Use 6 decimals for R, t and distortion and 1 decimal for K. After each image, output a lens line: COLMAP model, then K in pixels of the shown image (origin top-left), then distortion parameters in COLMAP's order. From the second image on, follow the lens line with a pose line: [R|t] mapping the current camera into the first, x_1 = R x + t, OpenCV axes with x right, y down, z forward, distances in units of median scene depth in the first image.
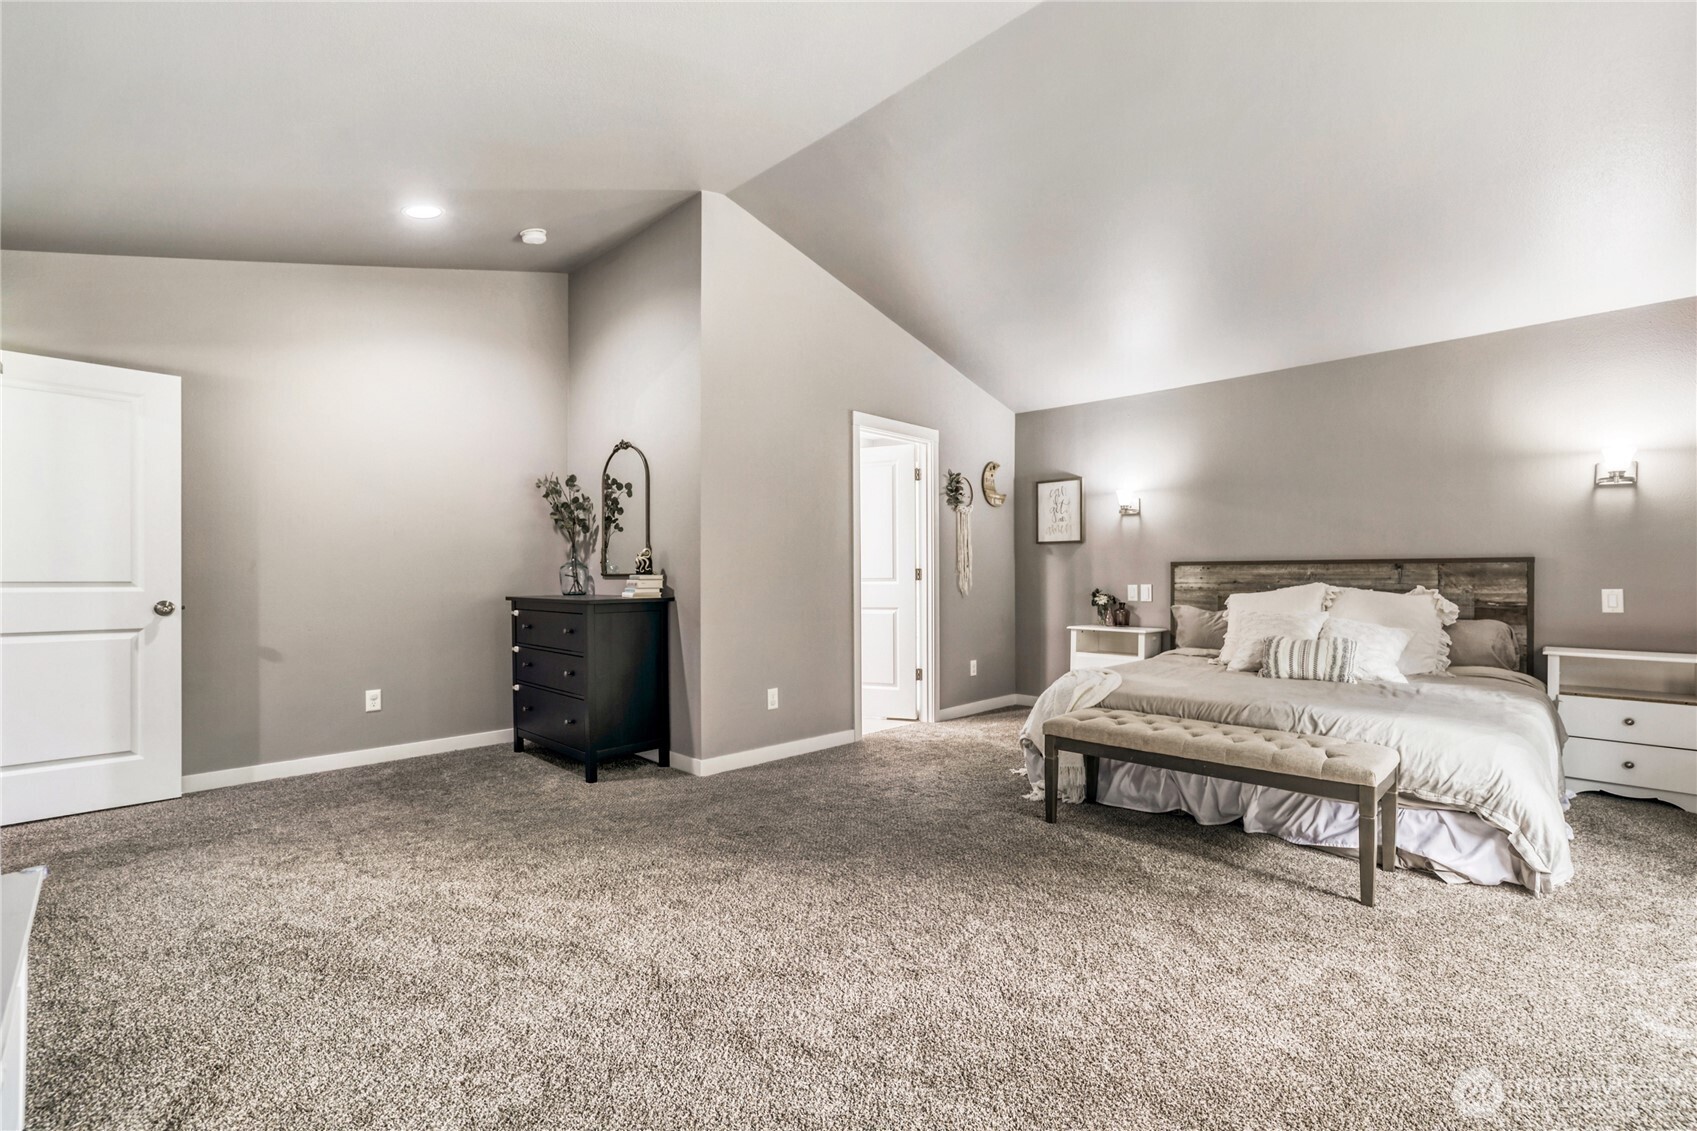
lens RADIAL K [[731.5, 0, 855.9], [0, 731.5, 569.3], [0, 0, 1]] dist [-0.026928, -0.000115]
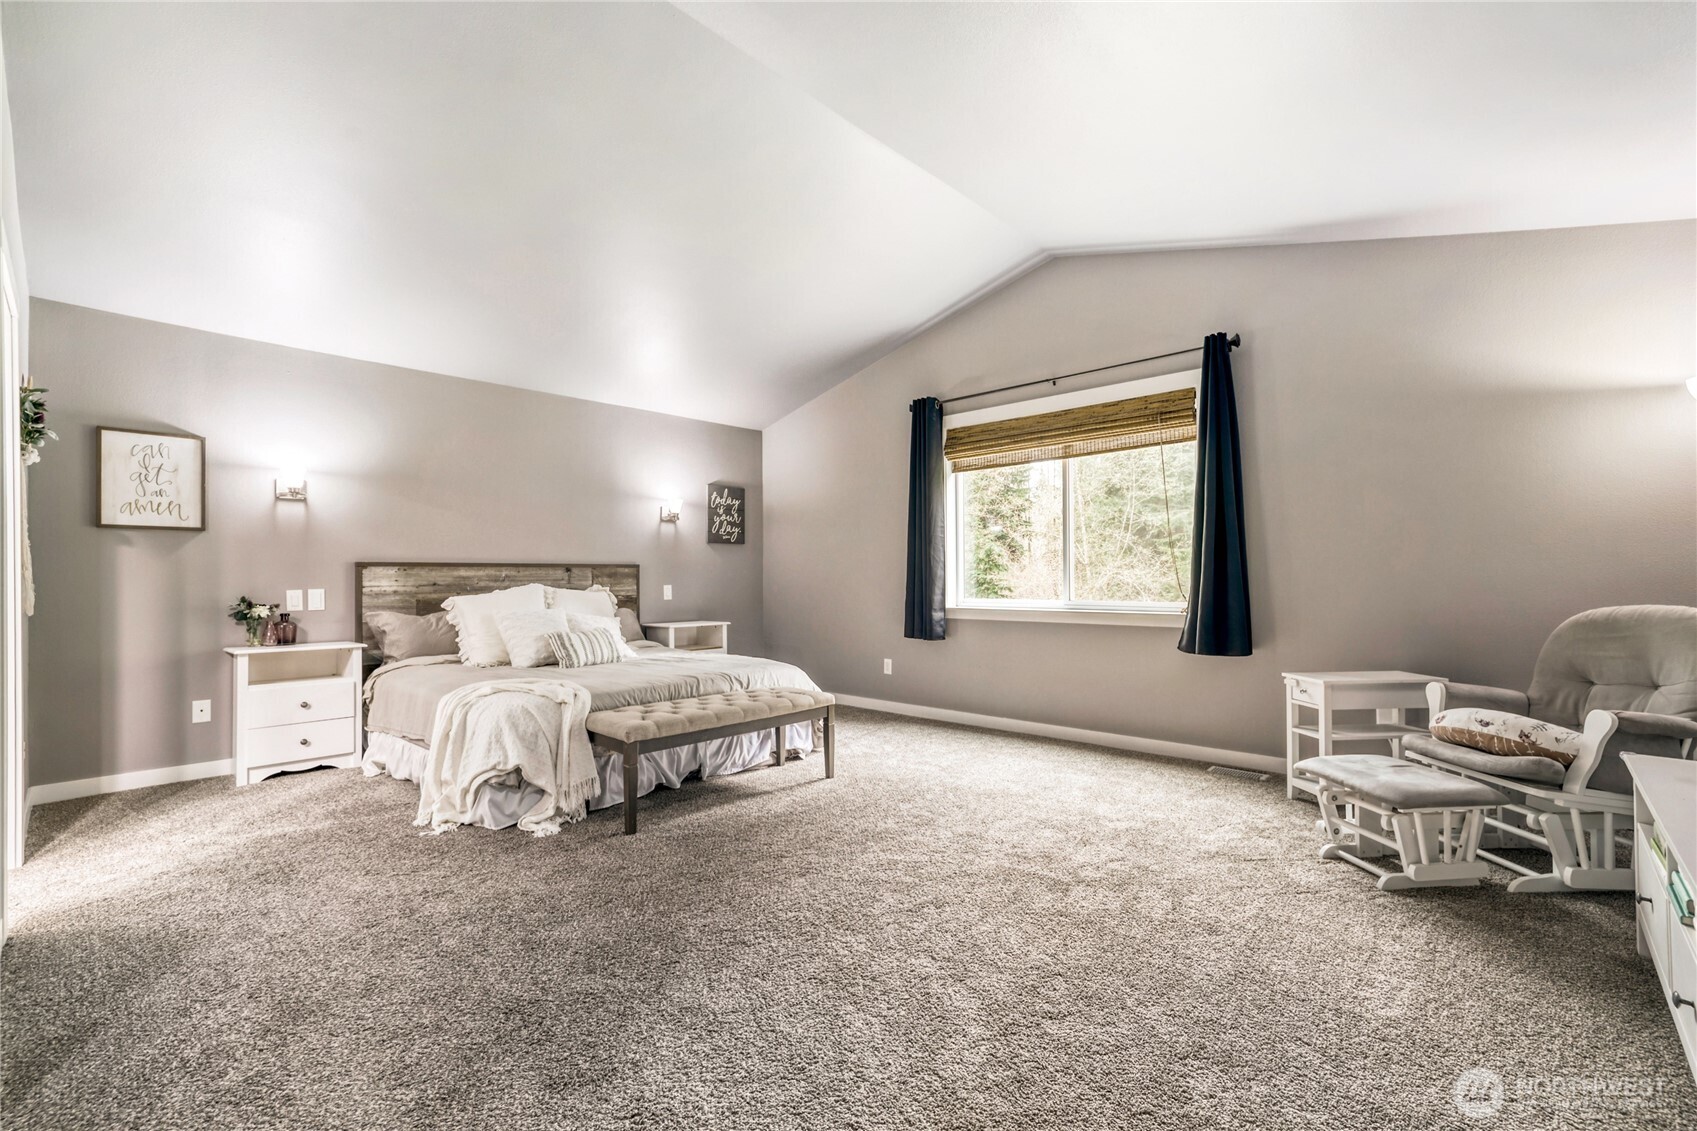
lens RADIAL K [[731.5, 0, 855.9], [0, 731.5, 569.3], [0, 0, 1]] dist [-0.026928, -0.000115]
pose [[-0.026659, 0.009772, 0.999597, -0.462463], [-0.003287, 0.999946, -0.009863, 0.005301], [-0.999639, -0.003548, -0.026626, 0.481806]]
